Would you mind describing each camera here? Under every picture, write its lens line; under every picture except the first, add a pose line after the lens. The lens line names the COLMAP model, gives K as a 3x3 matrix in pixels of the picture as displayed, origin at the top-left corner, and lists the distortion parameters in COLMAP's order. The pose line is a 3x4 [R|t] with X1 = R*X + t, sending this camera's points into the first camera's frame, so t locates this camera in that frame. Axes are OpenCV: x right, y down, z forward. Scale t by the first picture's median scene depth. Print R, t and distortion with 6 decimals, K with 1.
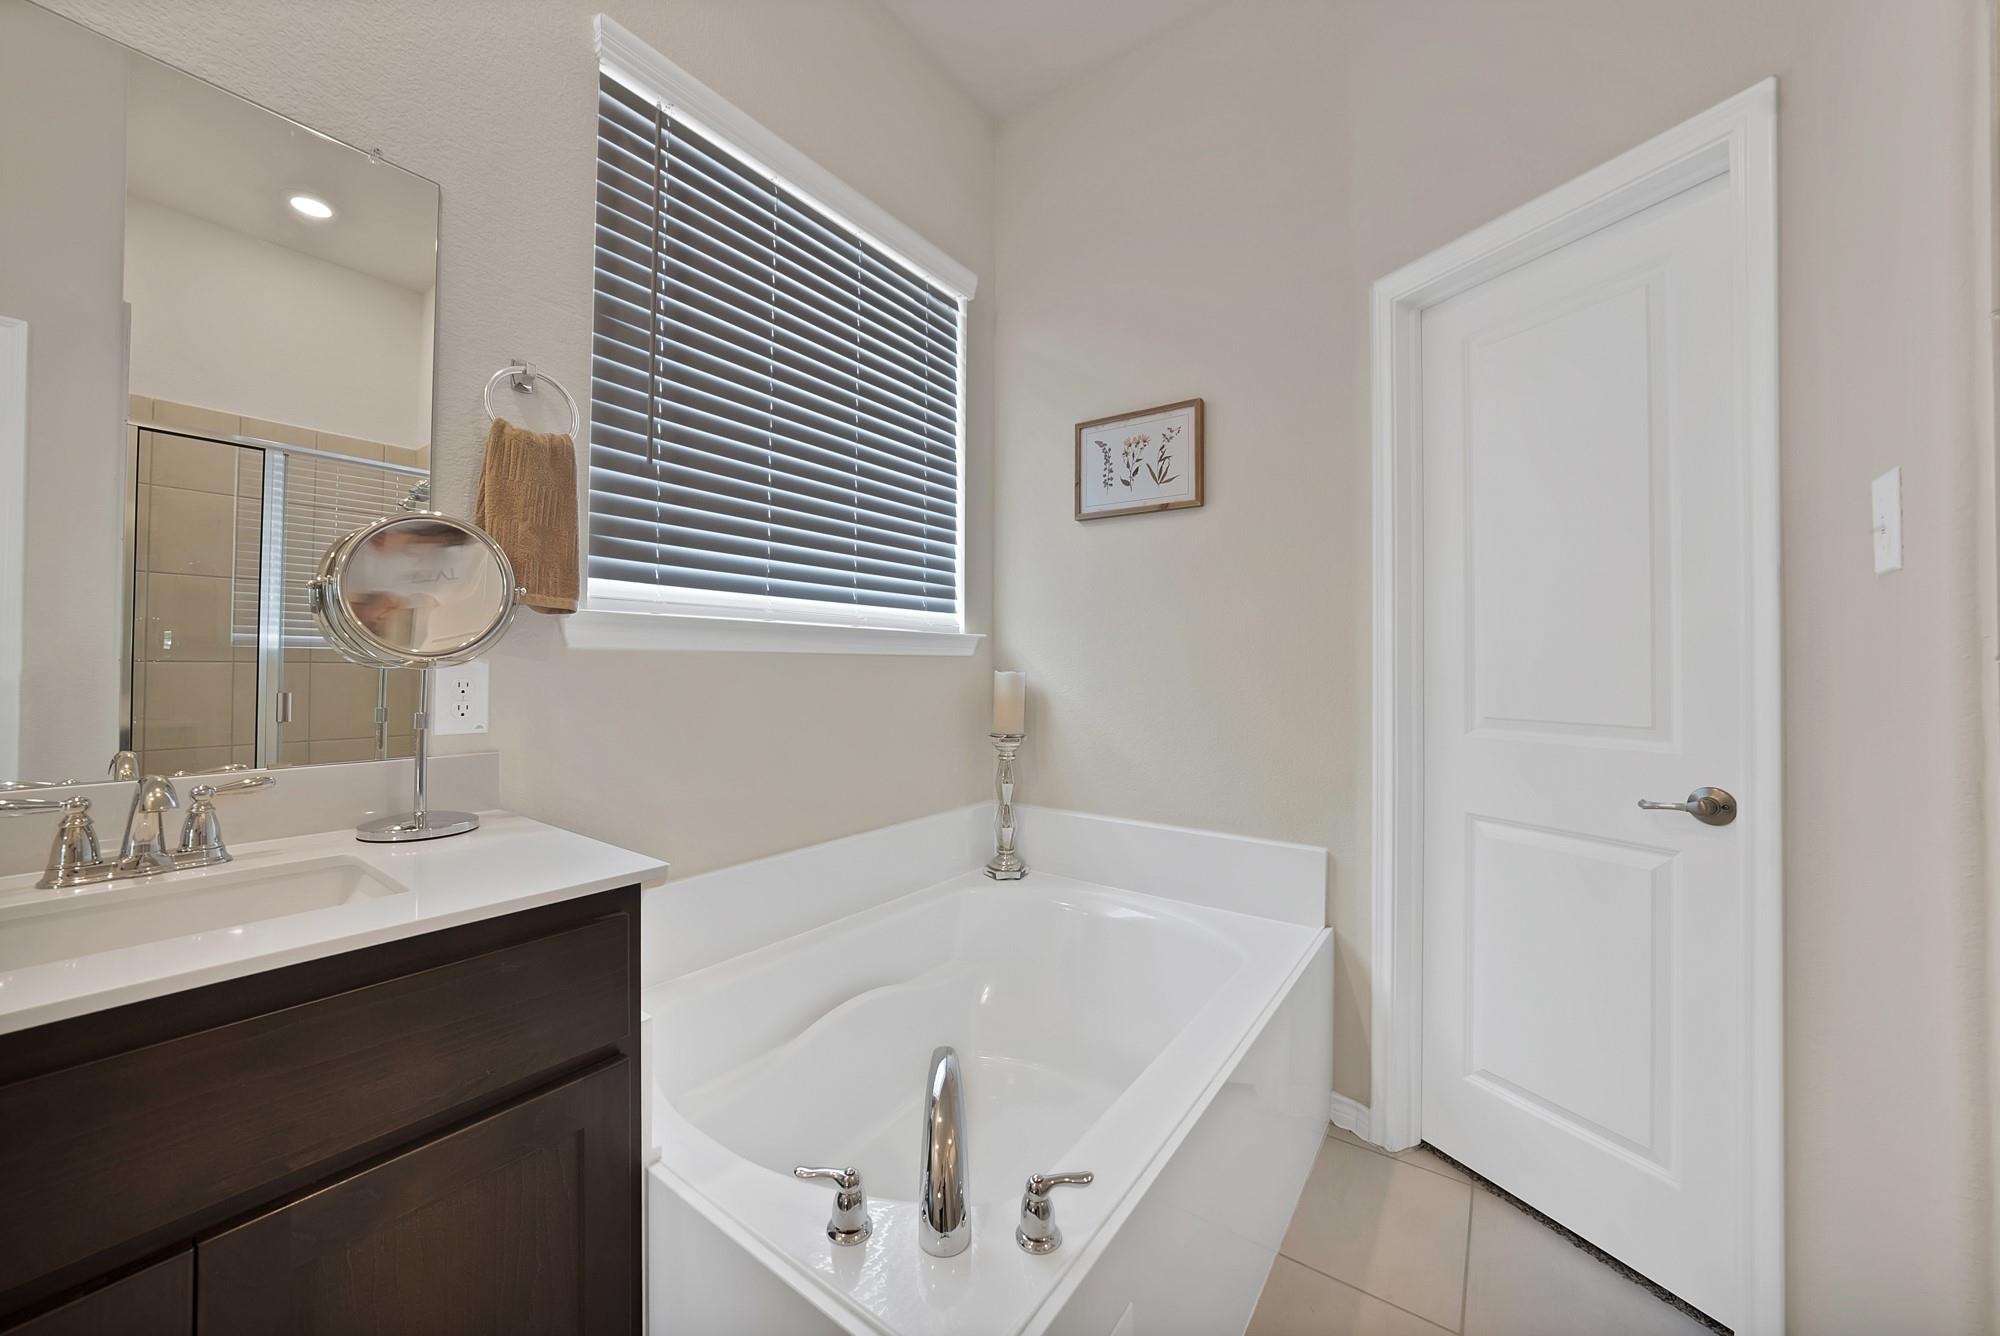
lens RADIAL K [[723.3, 0, 997.7], [0, 723.3, 658.4], [0, 0, 1]] dist [-0.019065, 0.002958]
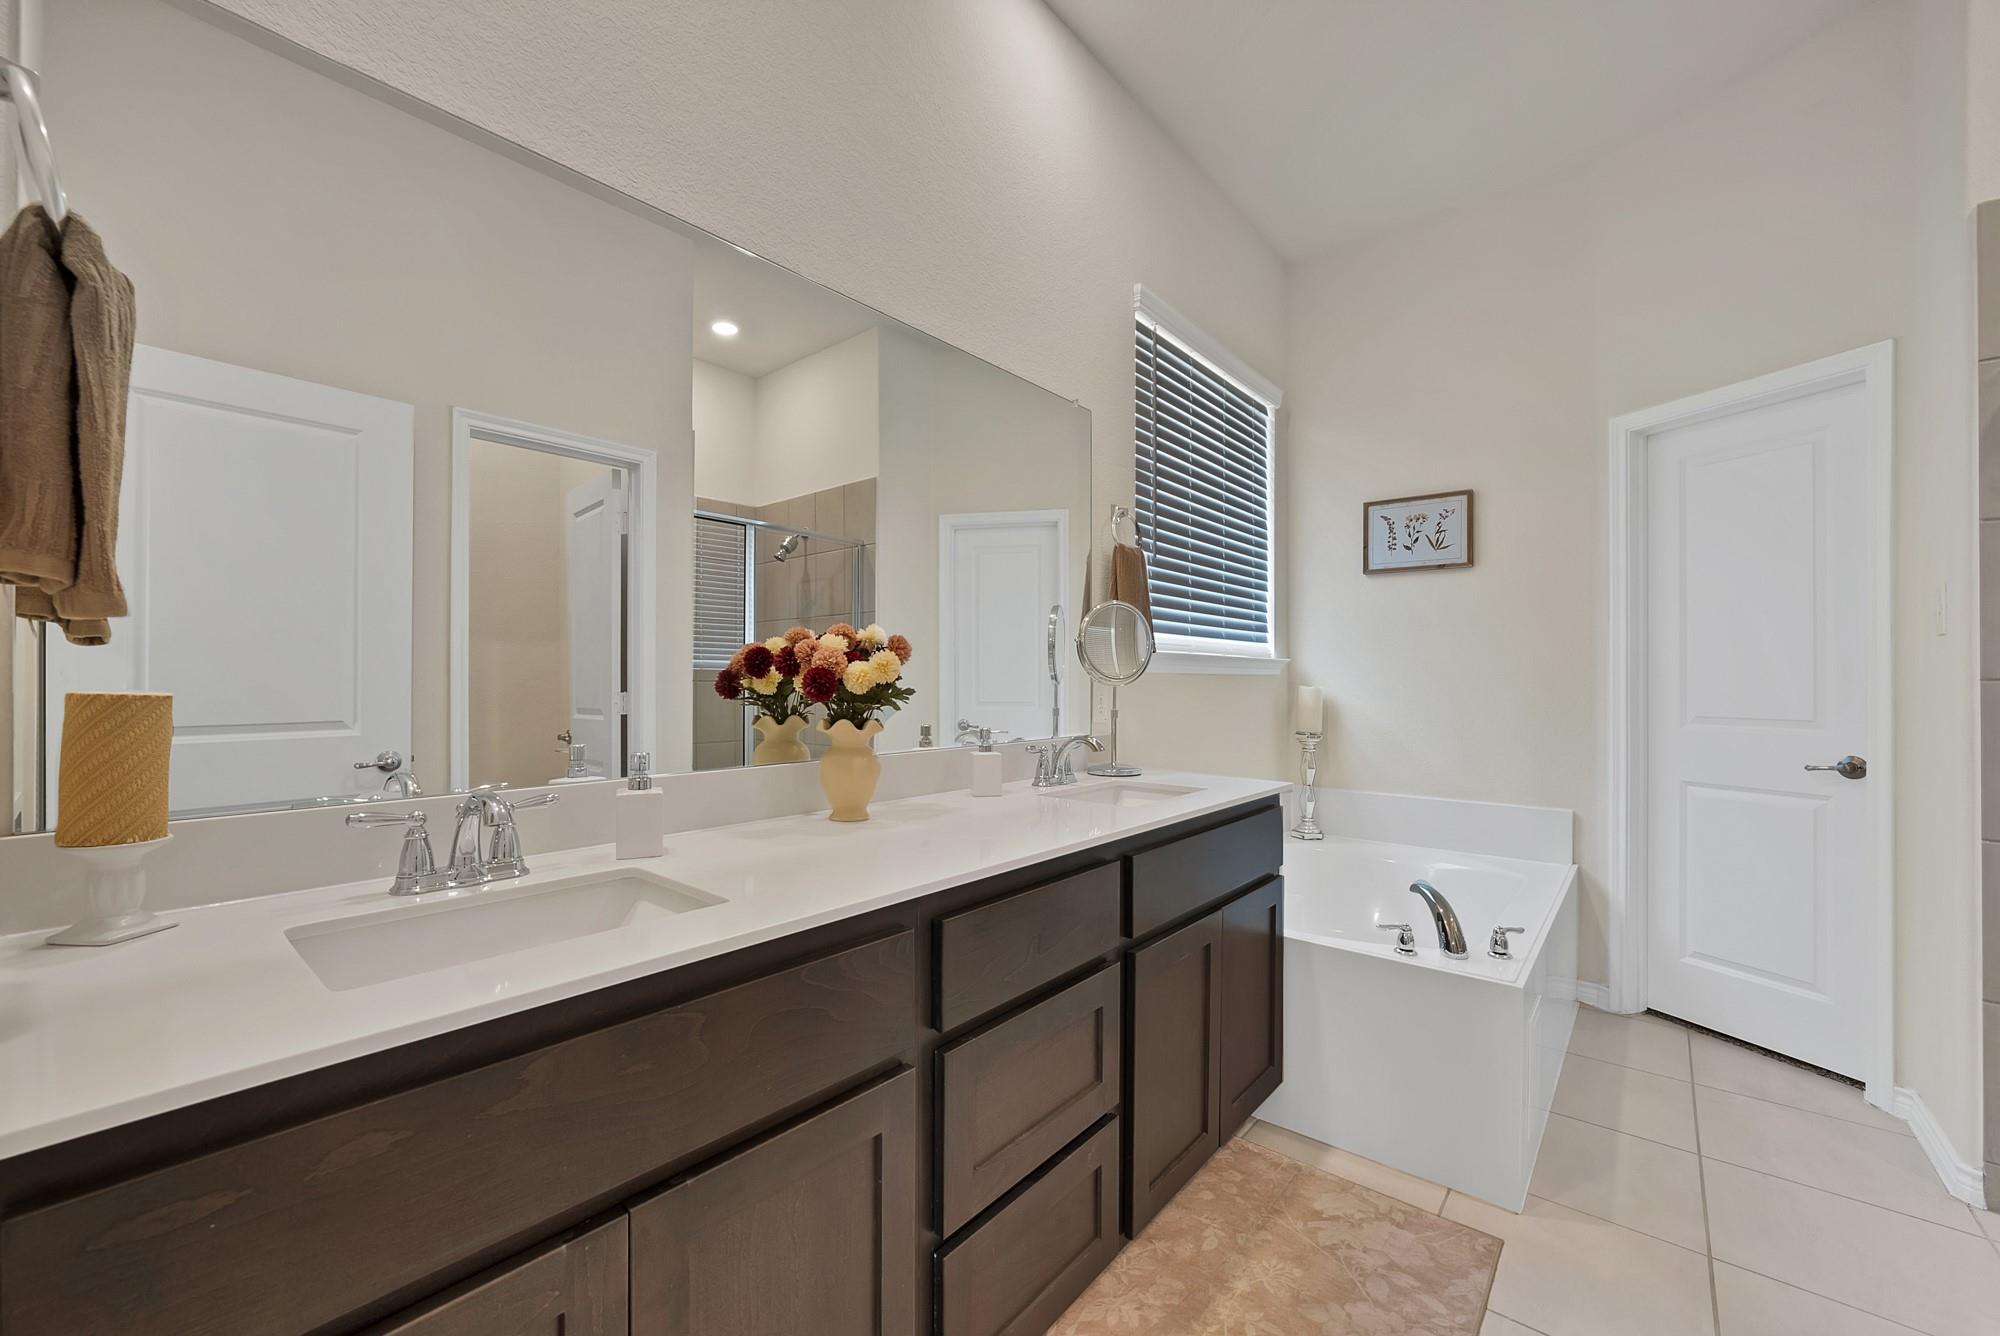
lens RADIAL K [[772.7, 0, 1039.6], [0, 772.7, 677.3], [0, 0, 1]] dist [-0.005399, 0.001422]
pose [[0.998385, -0.004357, -0.056648, -0.445487], [0.004816, 0.999957, 0.007975, -0.013615], [0.056611, -0.008235, 0.998362, -0.509856]]
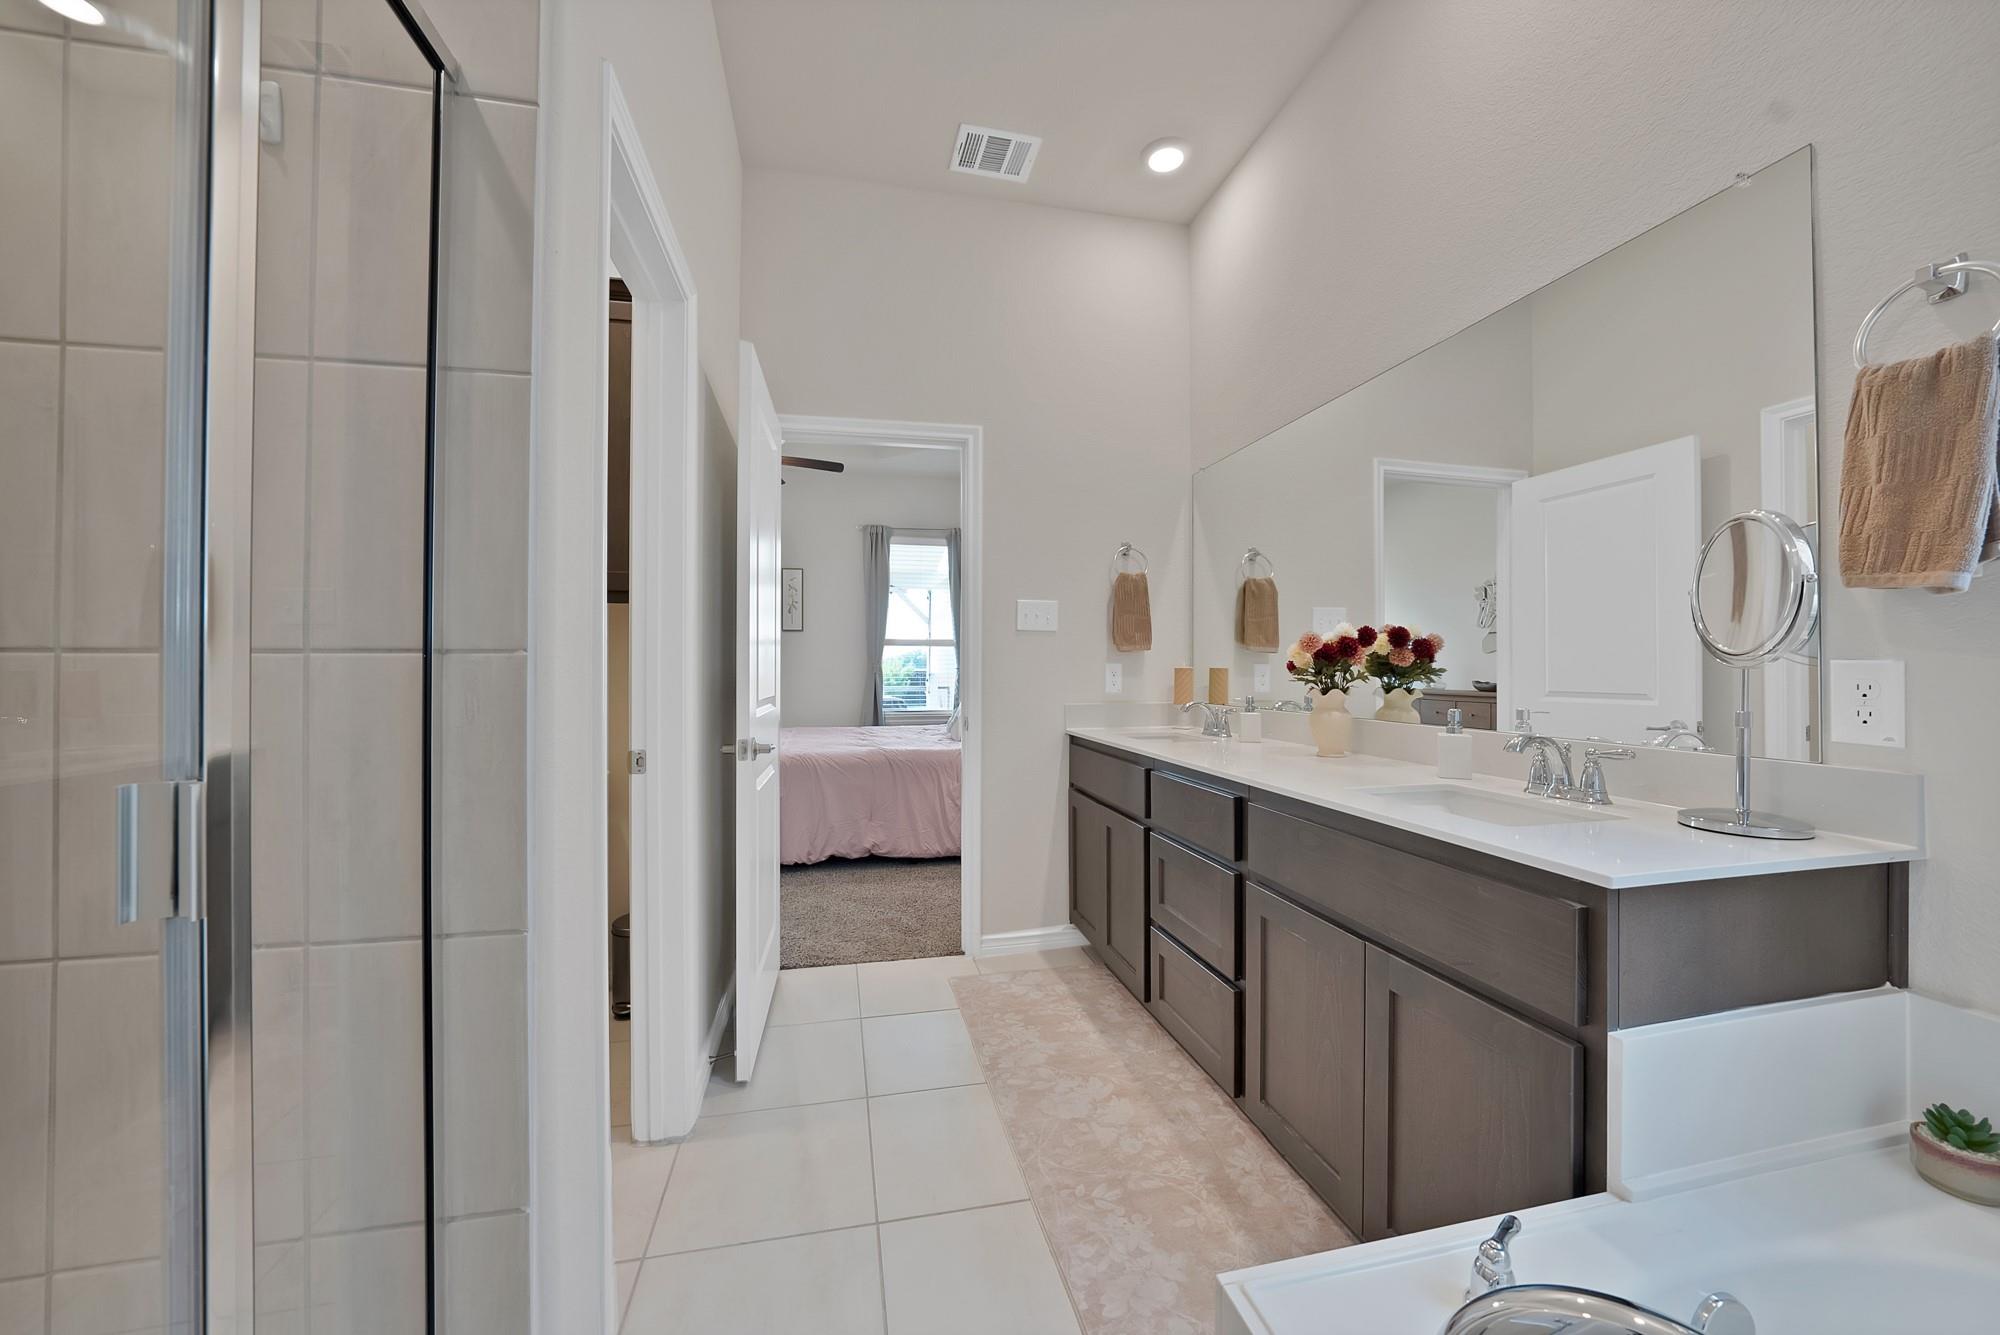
lens RADIAL K [[723.3, 0, 1001.7], [0, 723.3, 667.2], [0, 0, 1]] dist [-0.019065, 0.002958]
pose [[-0.660065, -0.002399, -0.751205, 0.855280], [0.010003, 0.999878, -0.011982, 0.017943], [0.751142, -0.015424, -0.659961, 1.145317]]
